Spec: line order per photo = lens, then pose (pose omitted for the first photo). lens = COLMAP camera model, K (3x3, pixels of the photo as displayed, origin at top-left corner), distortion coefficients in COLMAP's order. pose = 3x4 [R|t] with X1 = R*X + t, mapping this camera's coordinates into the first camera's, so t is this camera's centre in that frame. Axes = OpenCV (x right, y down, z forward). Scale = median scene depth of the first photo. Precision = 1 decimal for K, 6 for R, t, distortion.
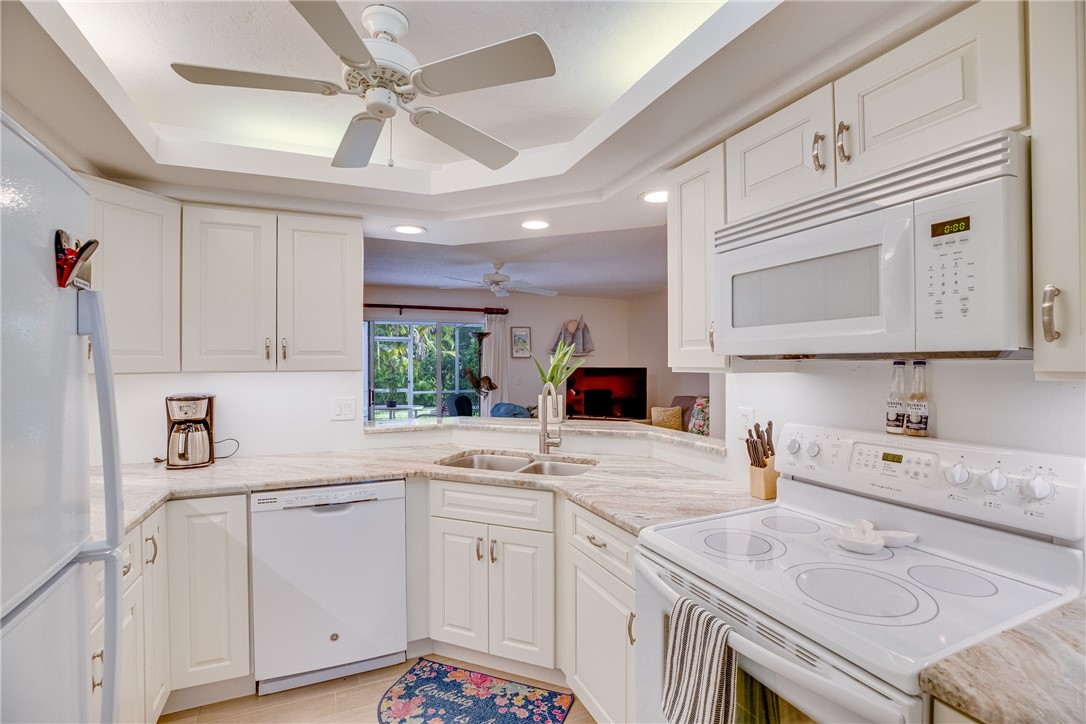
lens RADIAL K [[499.4, 0, 544.5], [0, 499.4, 361.7], [0, 0, 1]] dist [-0.046722, 0.014698]
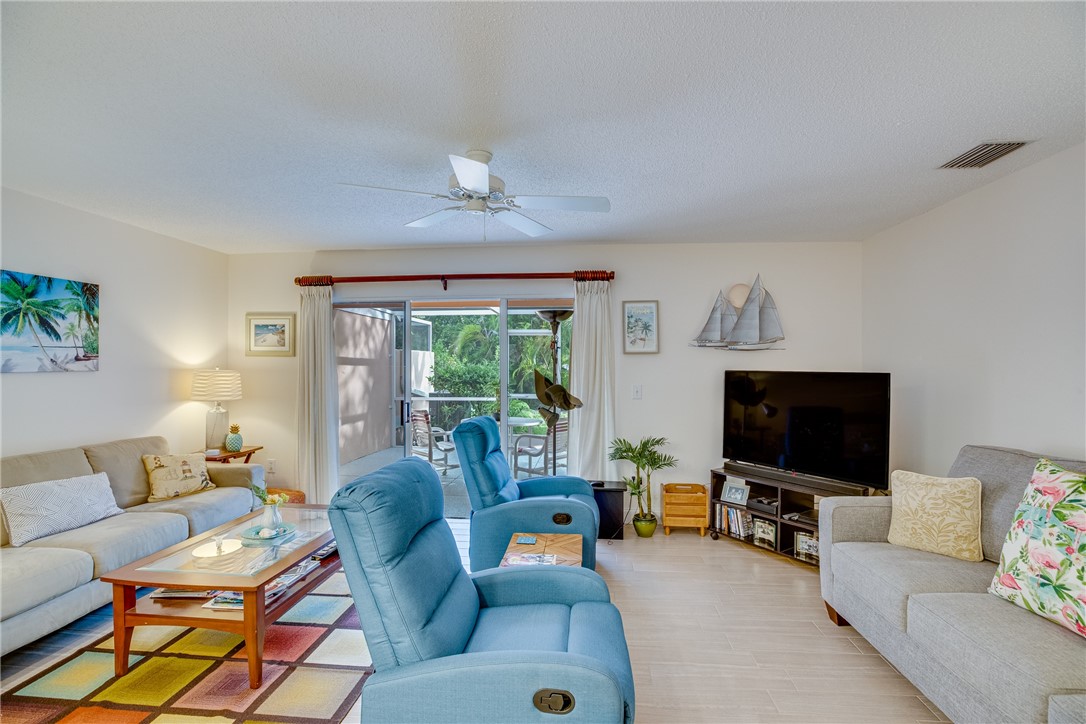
lens RADIAL K [[499.4, 0, 544.5], [0, 499.4, 361.7], [0, 0, 1]] dist [-0.046722, 0.014698]
pose [[0.877698, -0.000222, -0.479214, 0.365384], [0.001458, 0.999997, 0.002207, 0.000851], [0.479212, -0.002636, 0.877695, 1.181965]]
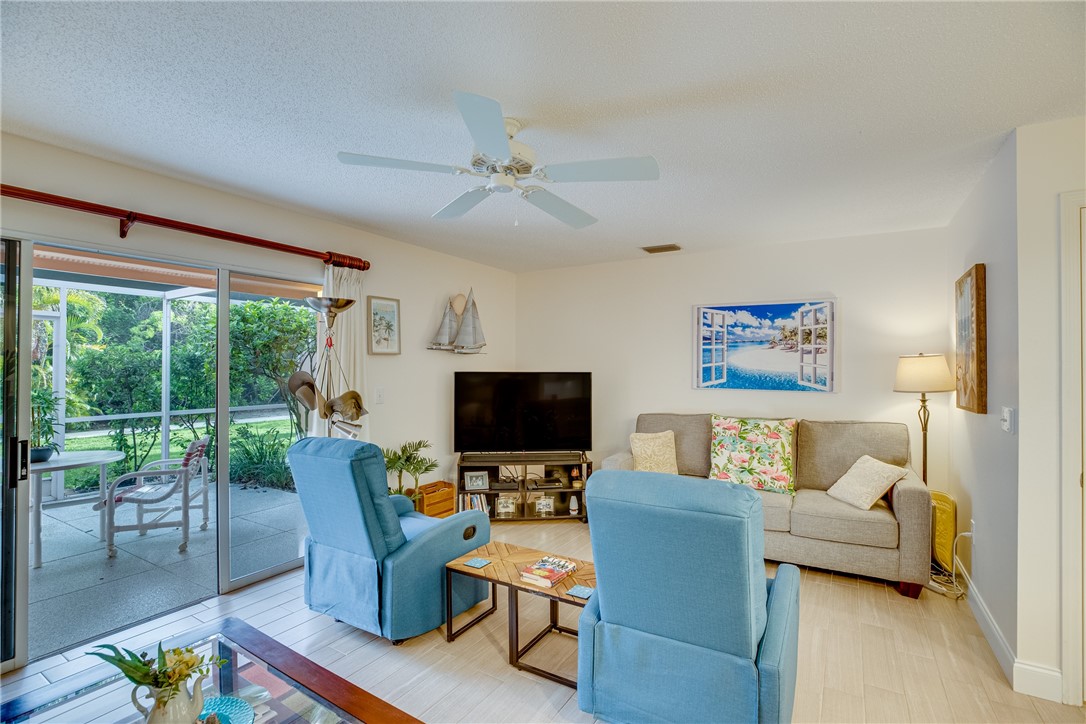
lens RADIAL K [[499.4, 0, 544.5], [0, 499.4, 361.7], [0, 0, 1]] dist [-0.046722, 0.014698]
pose [[0.819758, 0.009260, 0.572635, -0.583707], [-0.007054, 0.999957, -0.006072, 0.005846], [-0.572666, 0.000938, 0.819788, 1.243669]]
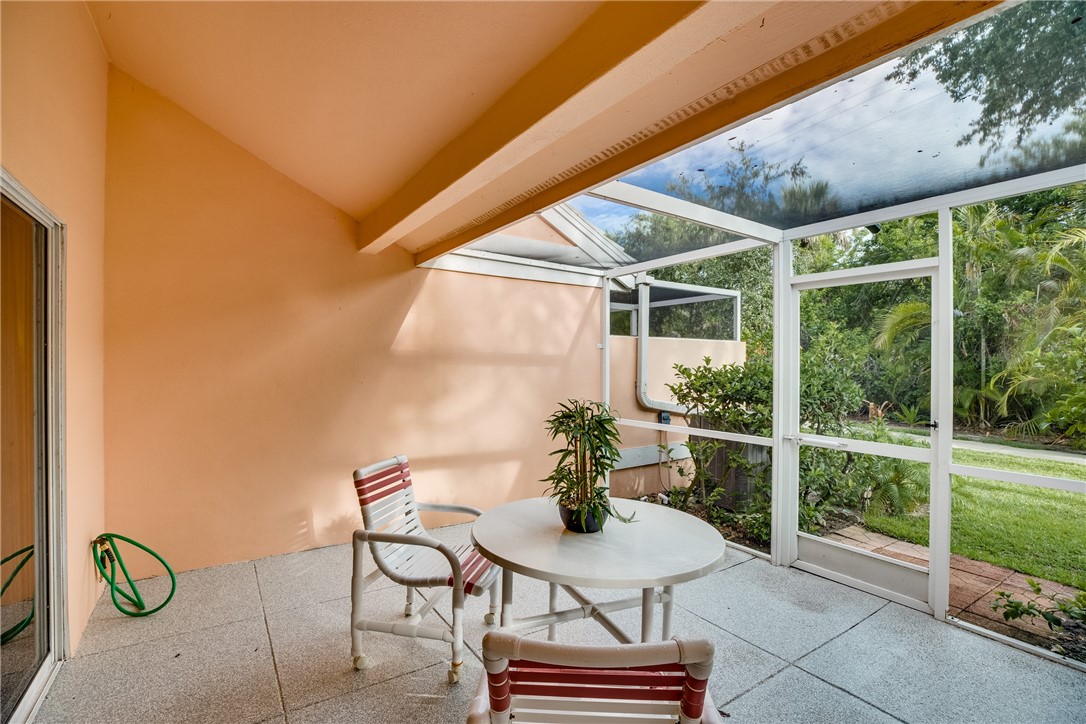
lens RADIAL K [[514.4, 0, 559.7], [0, 514.4, 367.6], [0, 0, 1]] dist [-0.050528, -0.000075]
pose [[0.214202, -0.001859, -0.976788, -0.189926], [0.012431, 0.999922, 0.000823, 0.042157], [0.976710, -0.012319, 0.214208, 2.977822]]
